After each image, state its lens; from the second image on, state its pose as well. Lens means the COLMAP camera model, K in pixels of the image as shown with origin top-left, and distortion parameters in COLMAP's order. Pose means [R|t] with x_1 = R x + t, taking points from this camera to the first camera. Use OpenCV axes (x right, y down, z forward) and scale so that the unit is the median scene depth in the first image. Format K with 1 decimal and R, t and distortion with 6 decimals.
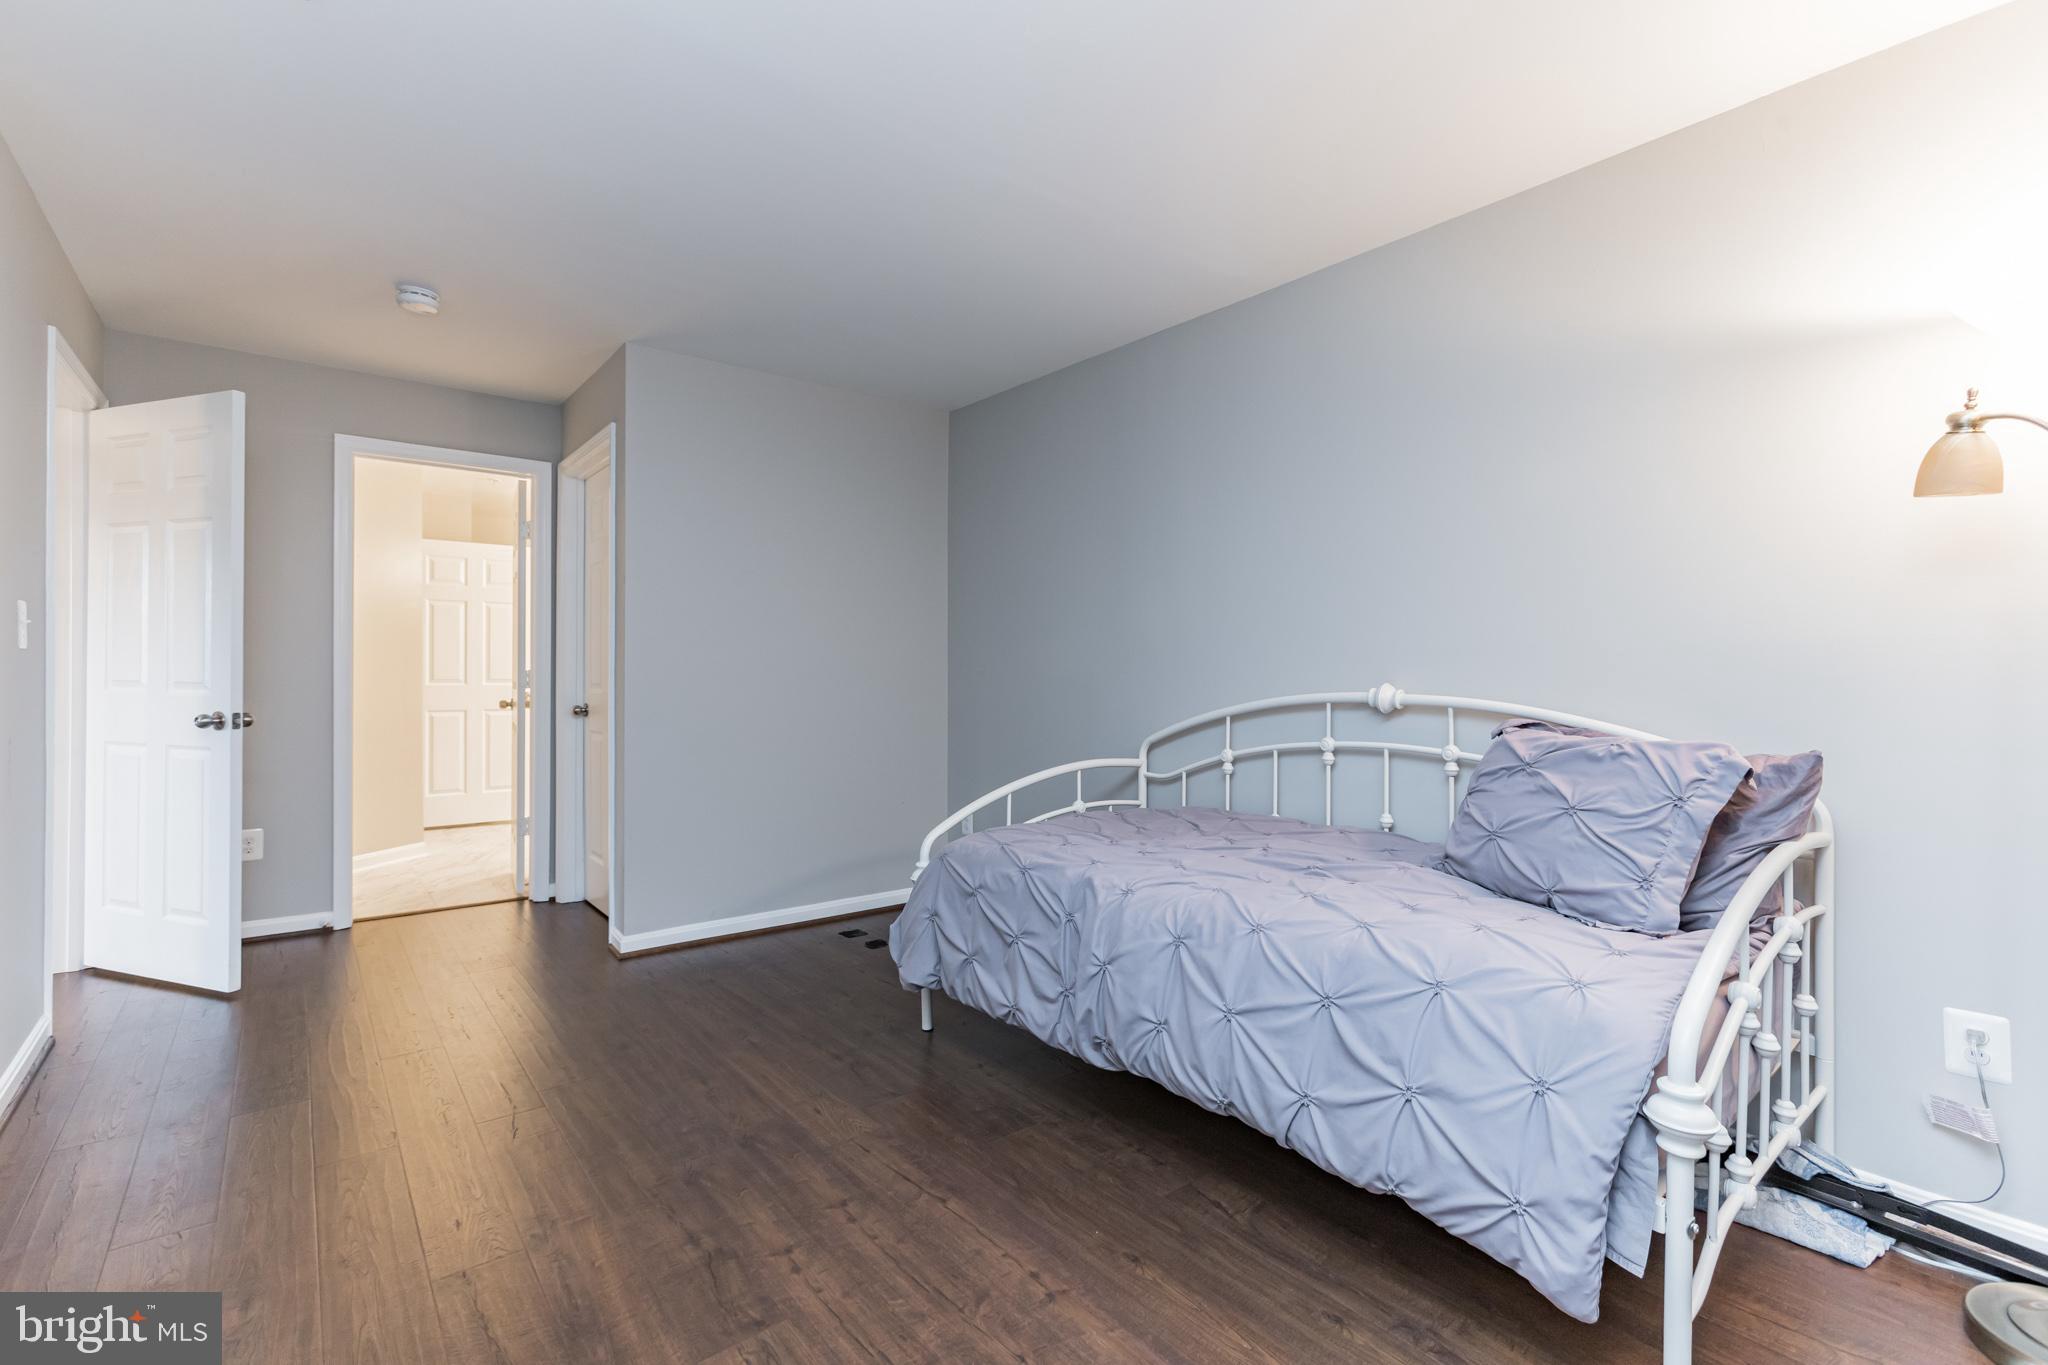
lens RADIAL K [[930.8, 0, 1022.8], [0, 930.8, 675.4], [0, 0, 1]] dist [-0.021951, 0.013523]
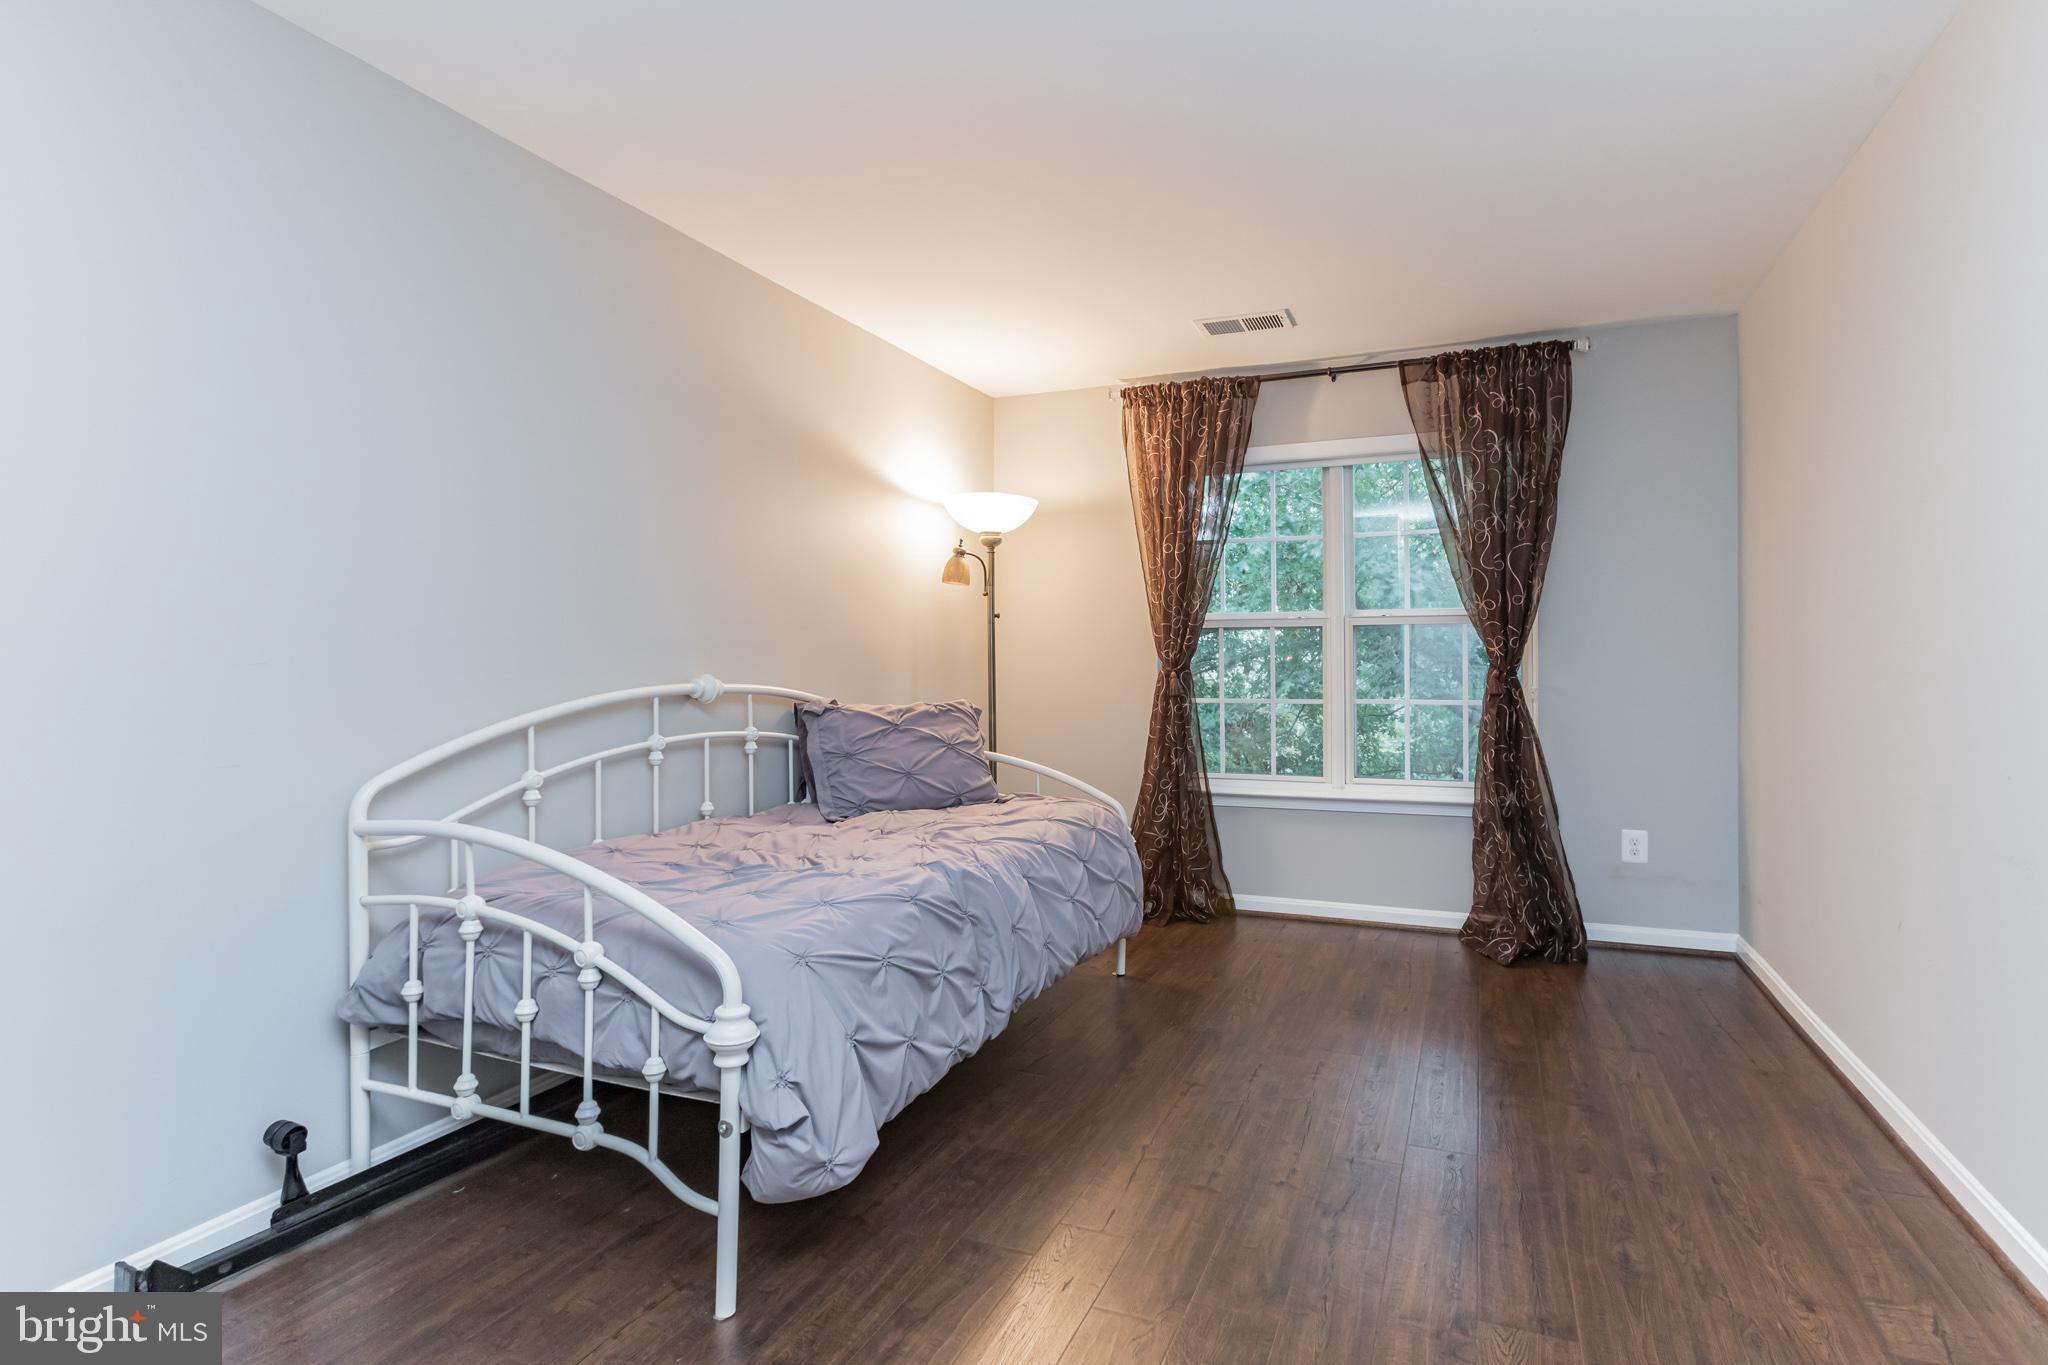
lens RADIAL K [[1015.8, 0, 1099.9], [0, 1015.8, 683.6], [0, 0, 1]] dist [-0.009591, 0.001250]
pose [[-0.510334, -0.014623, 0.859852, -0.848170], [0.005124, 0.999786, 0.020044, -0.000895], [-0.859961, 0.014635, -0.510150, 1.296588]]
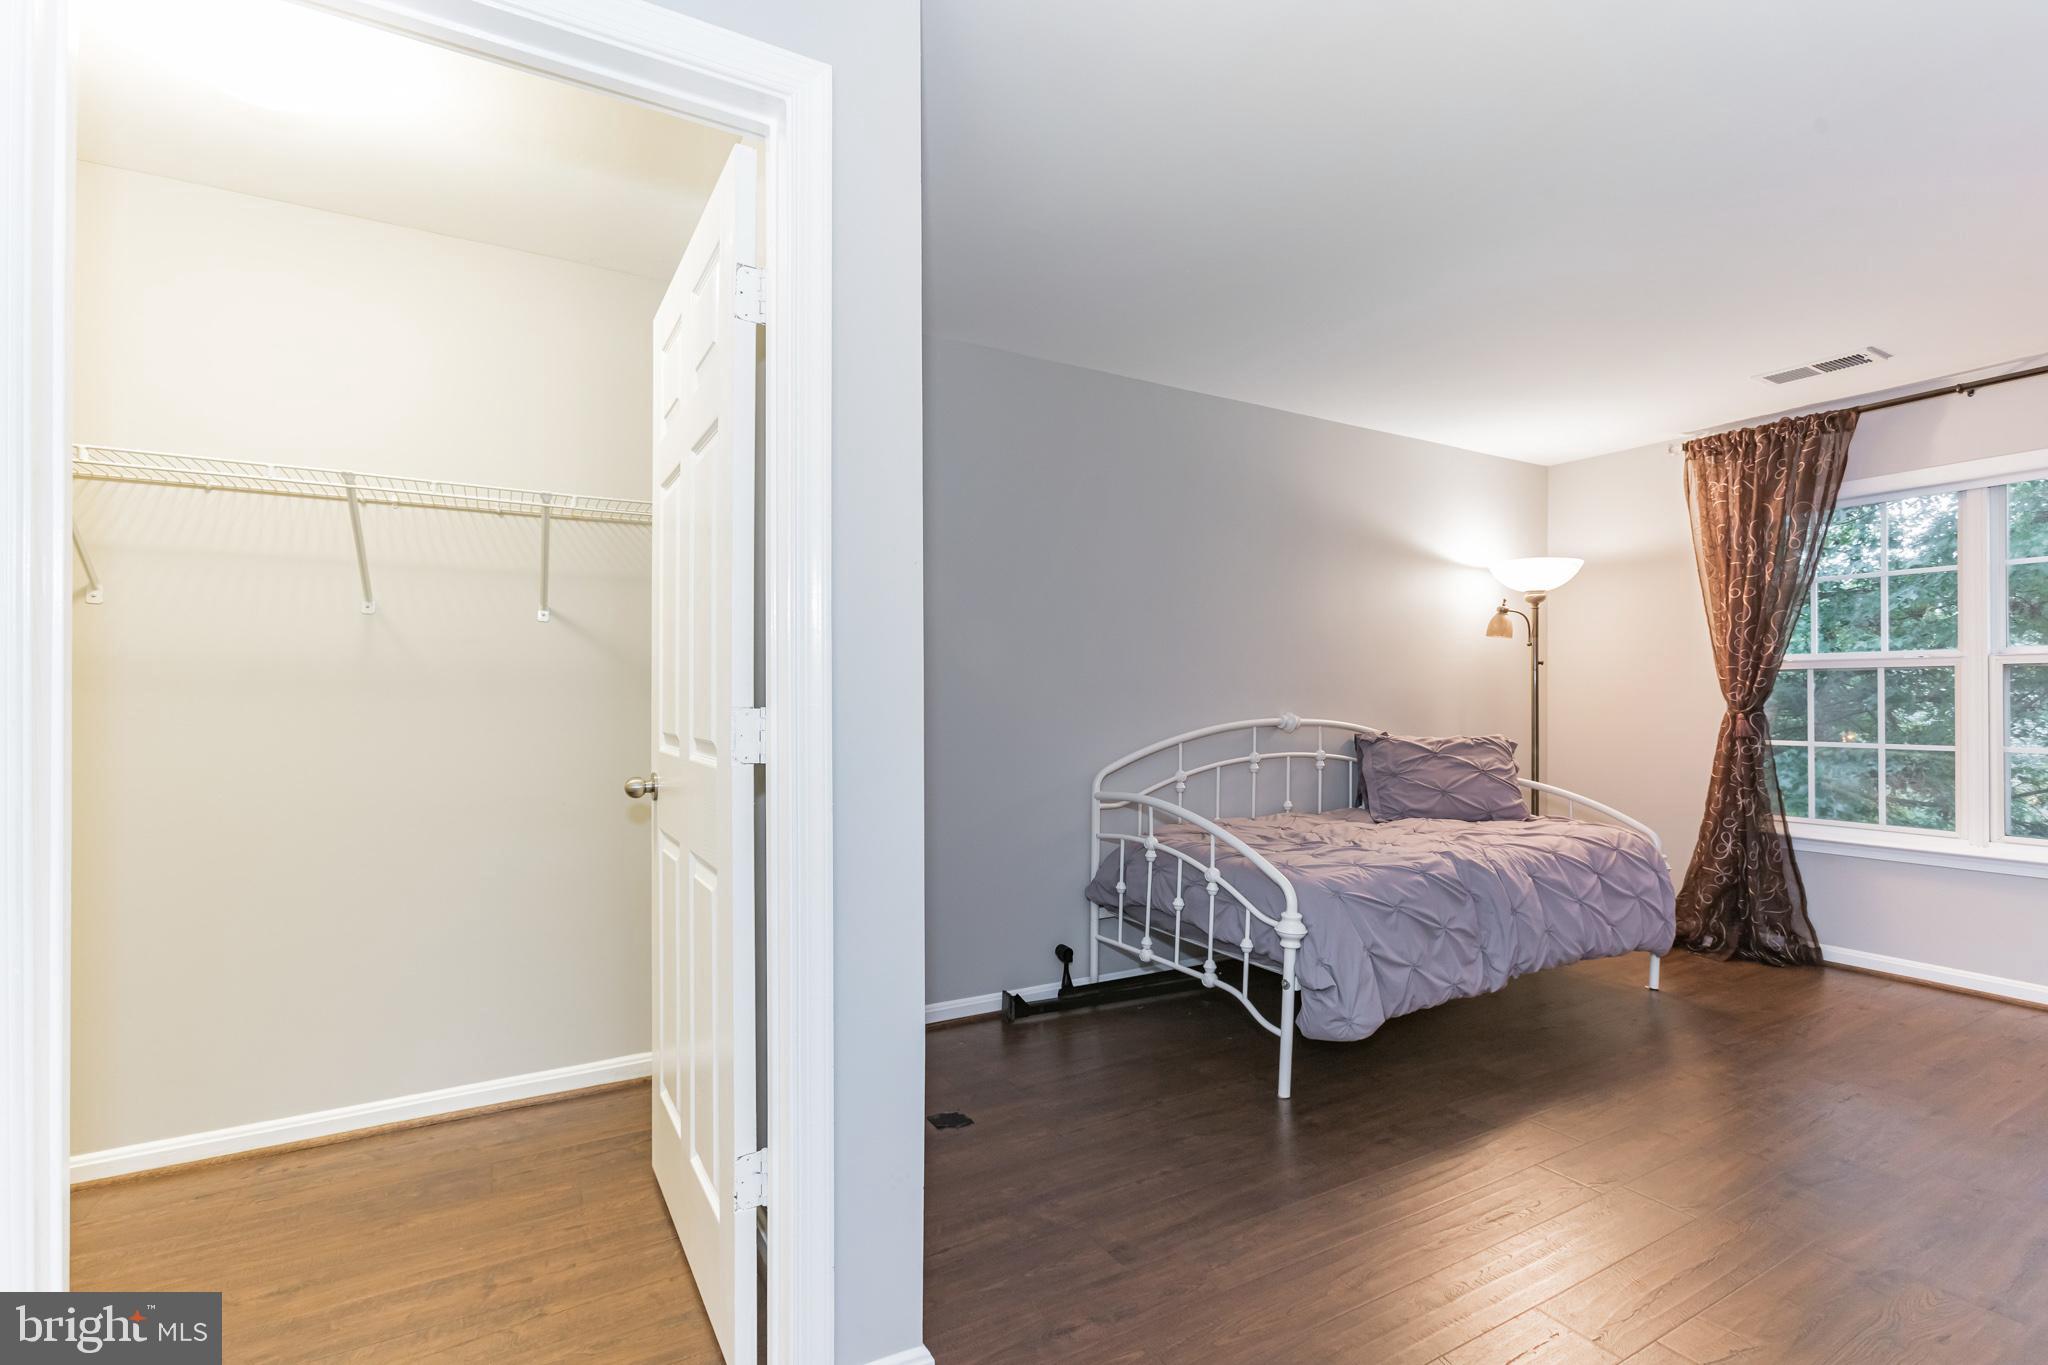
lens RADIAL K [[948.6, 0, 1002.6], [0, 948.6, 709.5], [0, 0, 1]] dist [-0.001734, 0.012451]
pose [[0.147000, -0.008062, 0.989104, -1.245460], [0.001543, 0.999967, 0.007922, -0.007746], [-0.989135, 0.000361, 0.147008, 1.328810]]
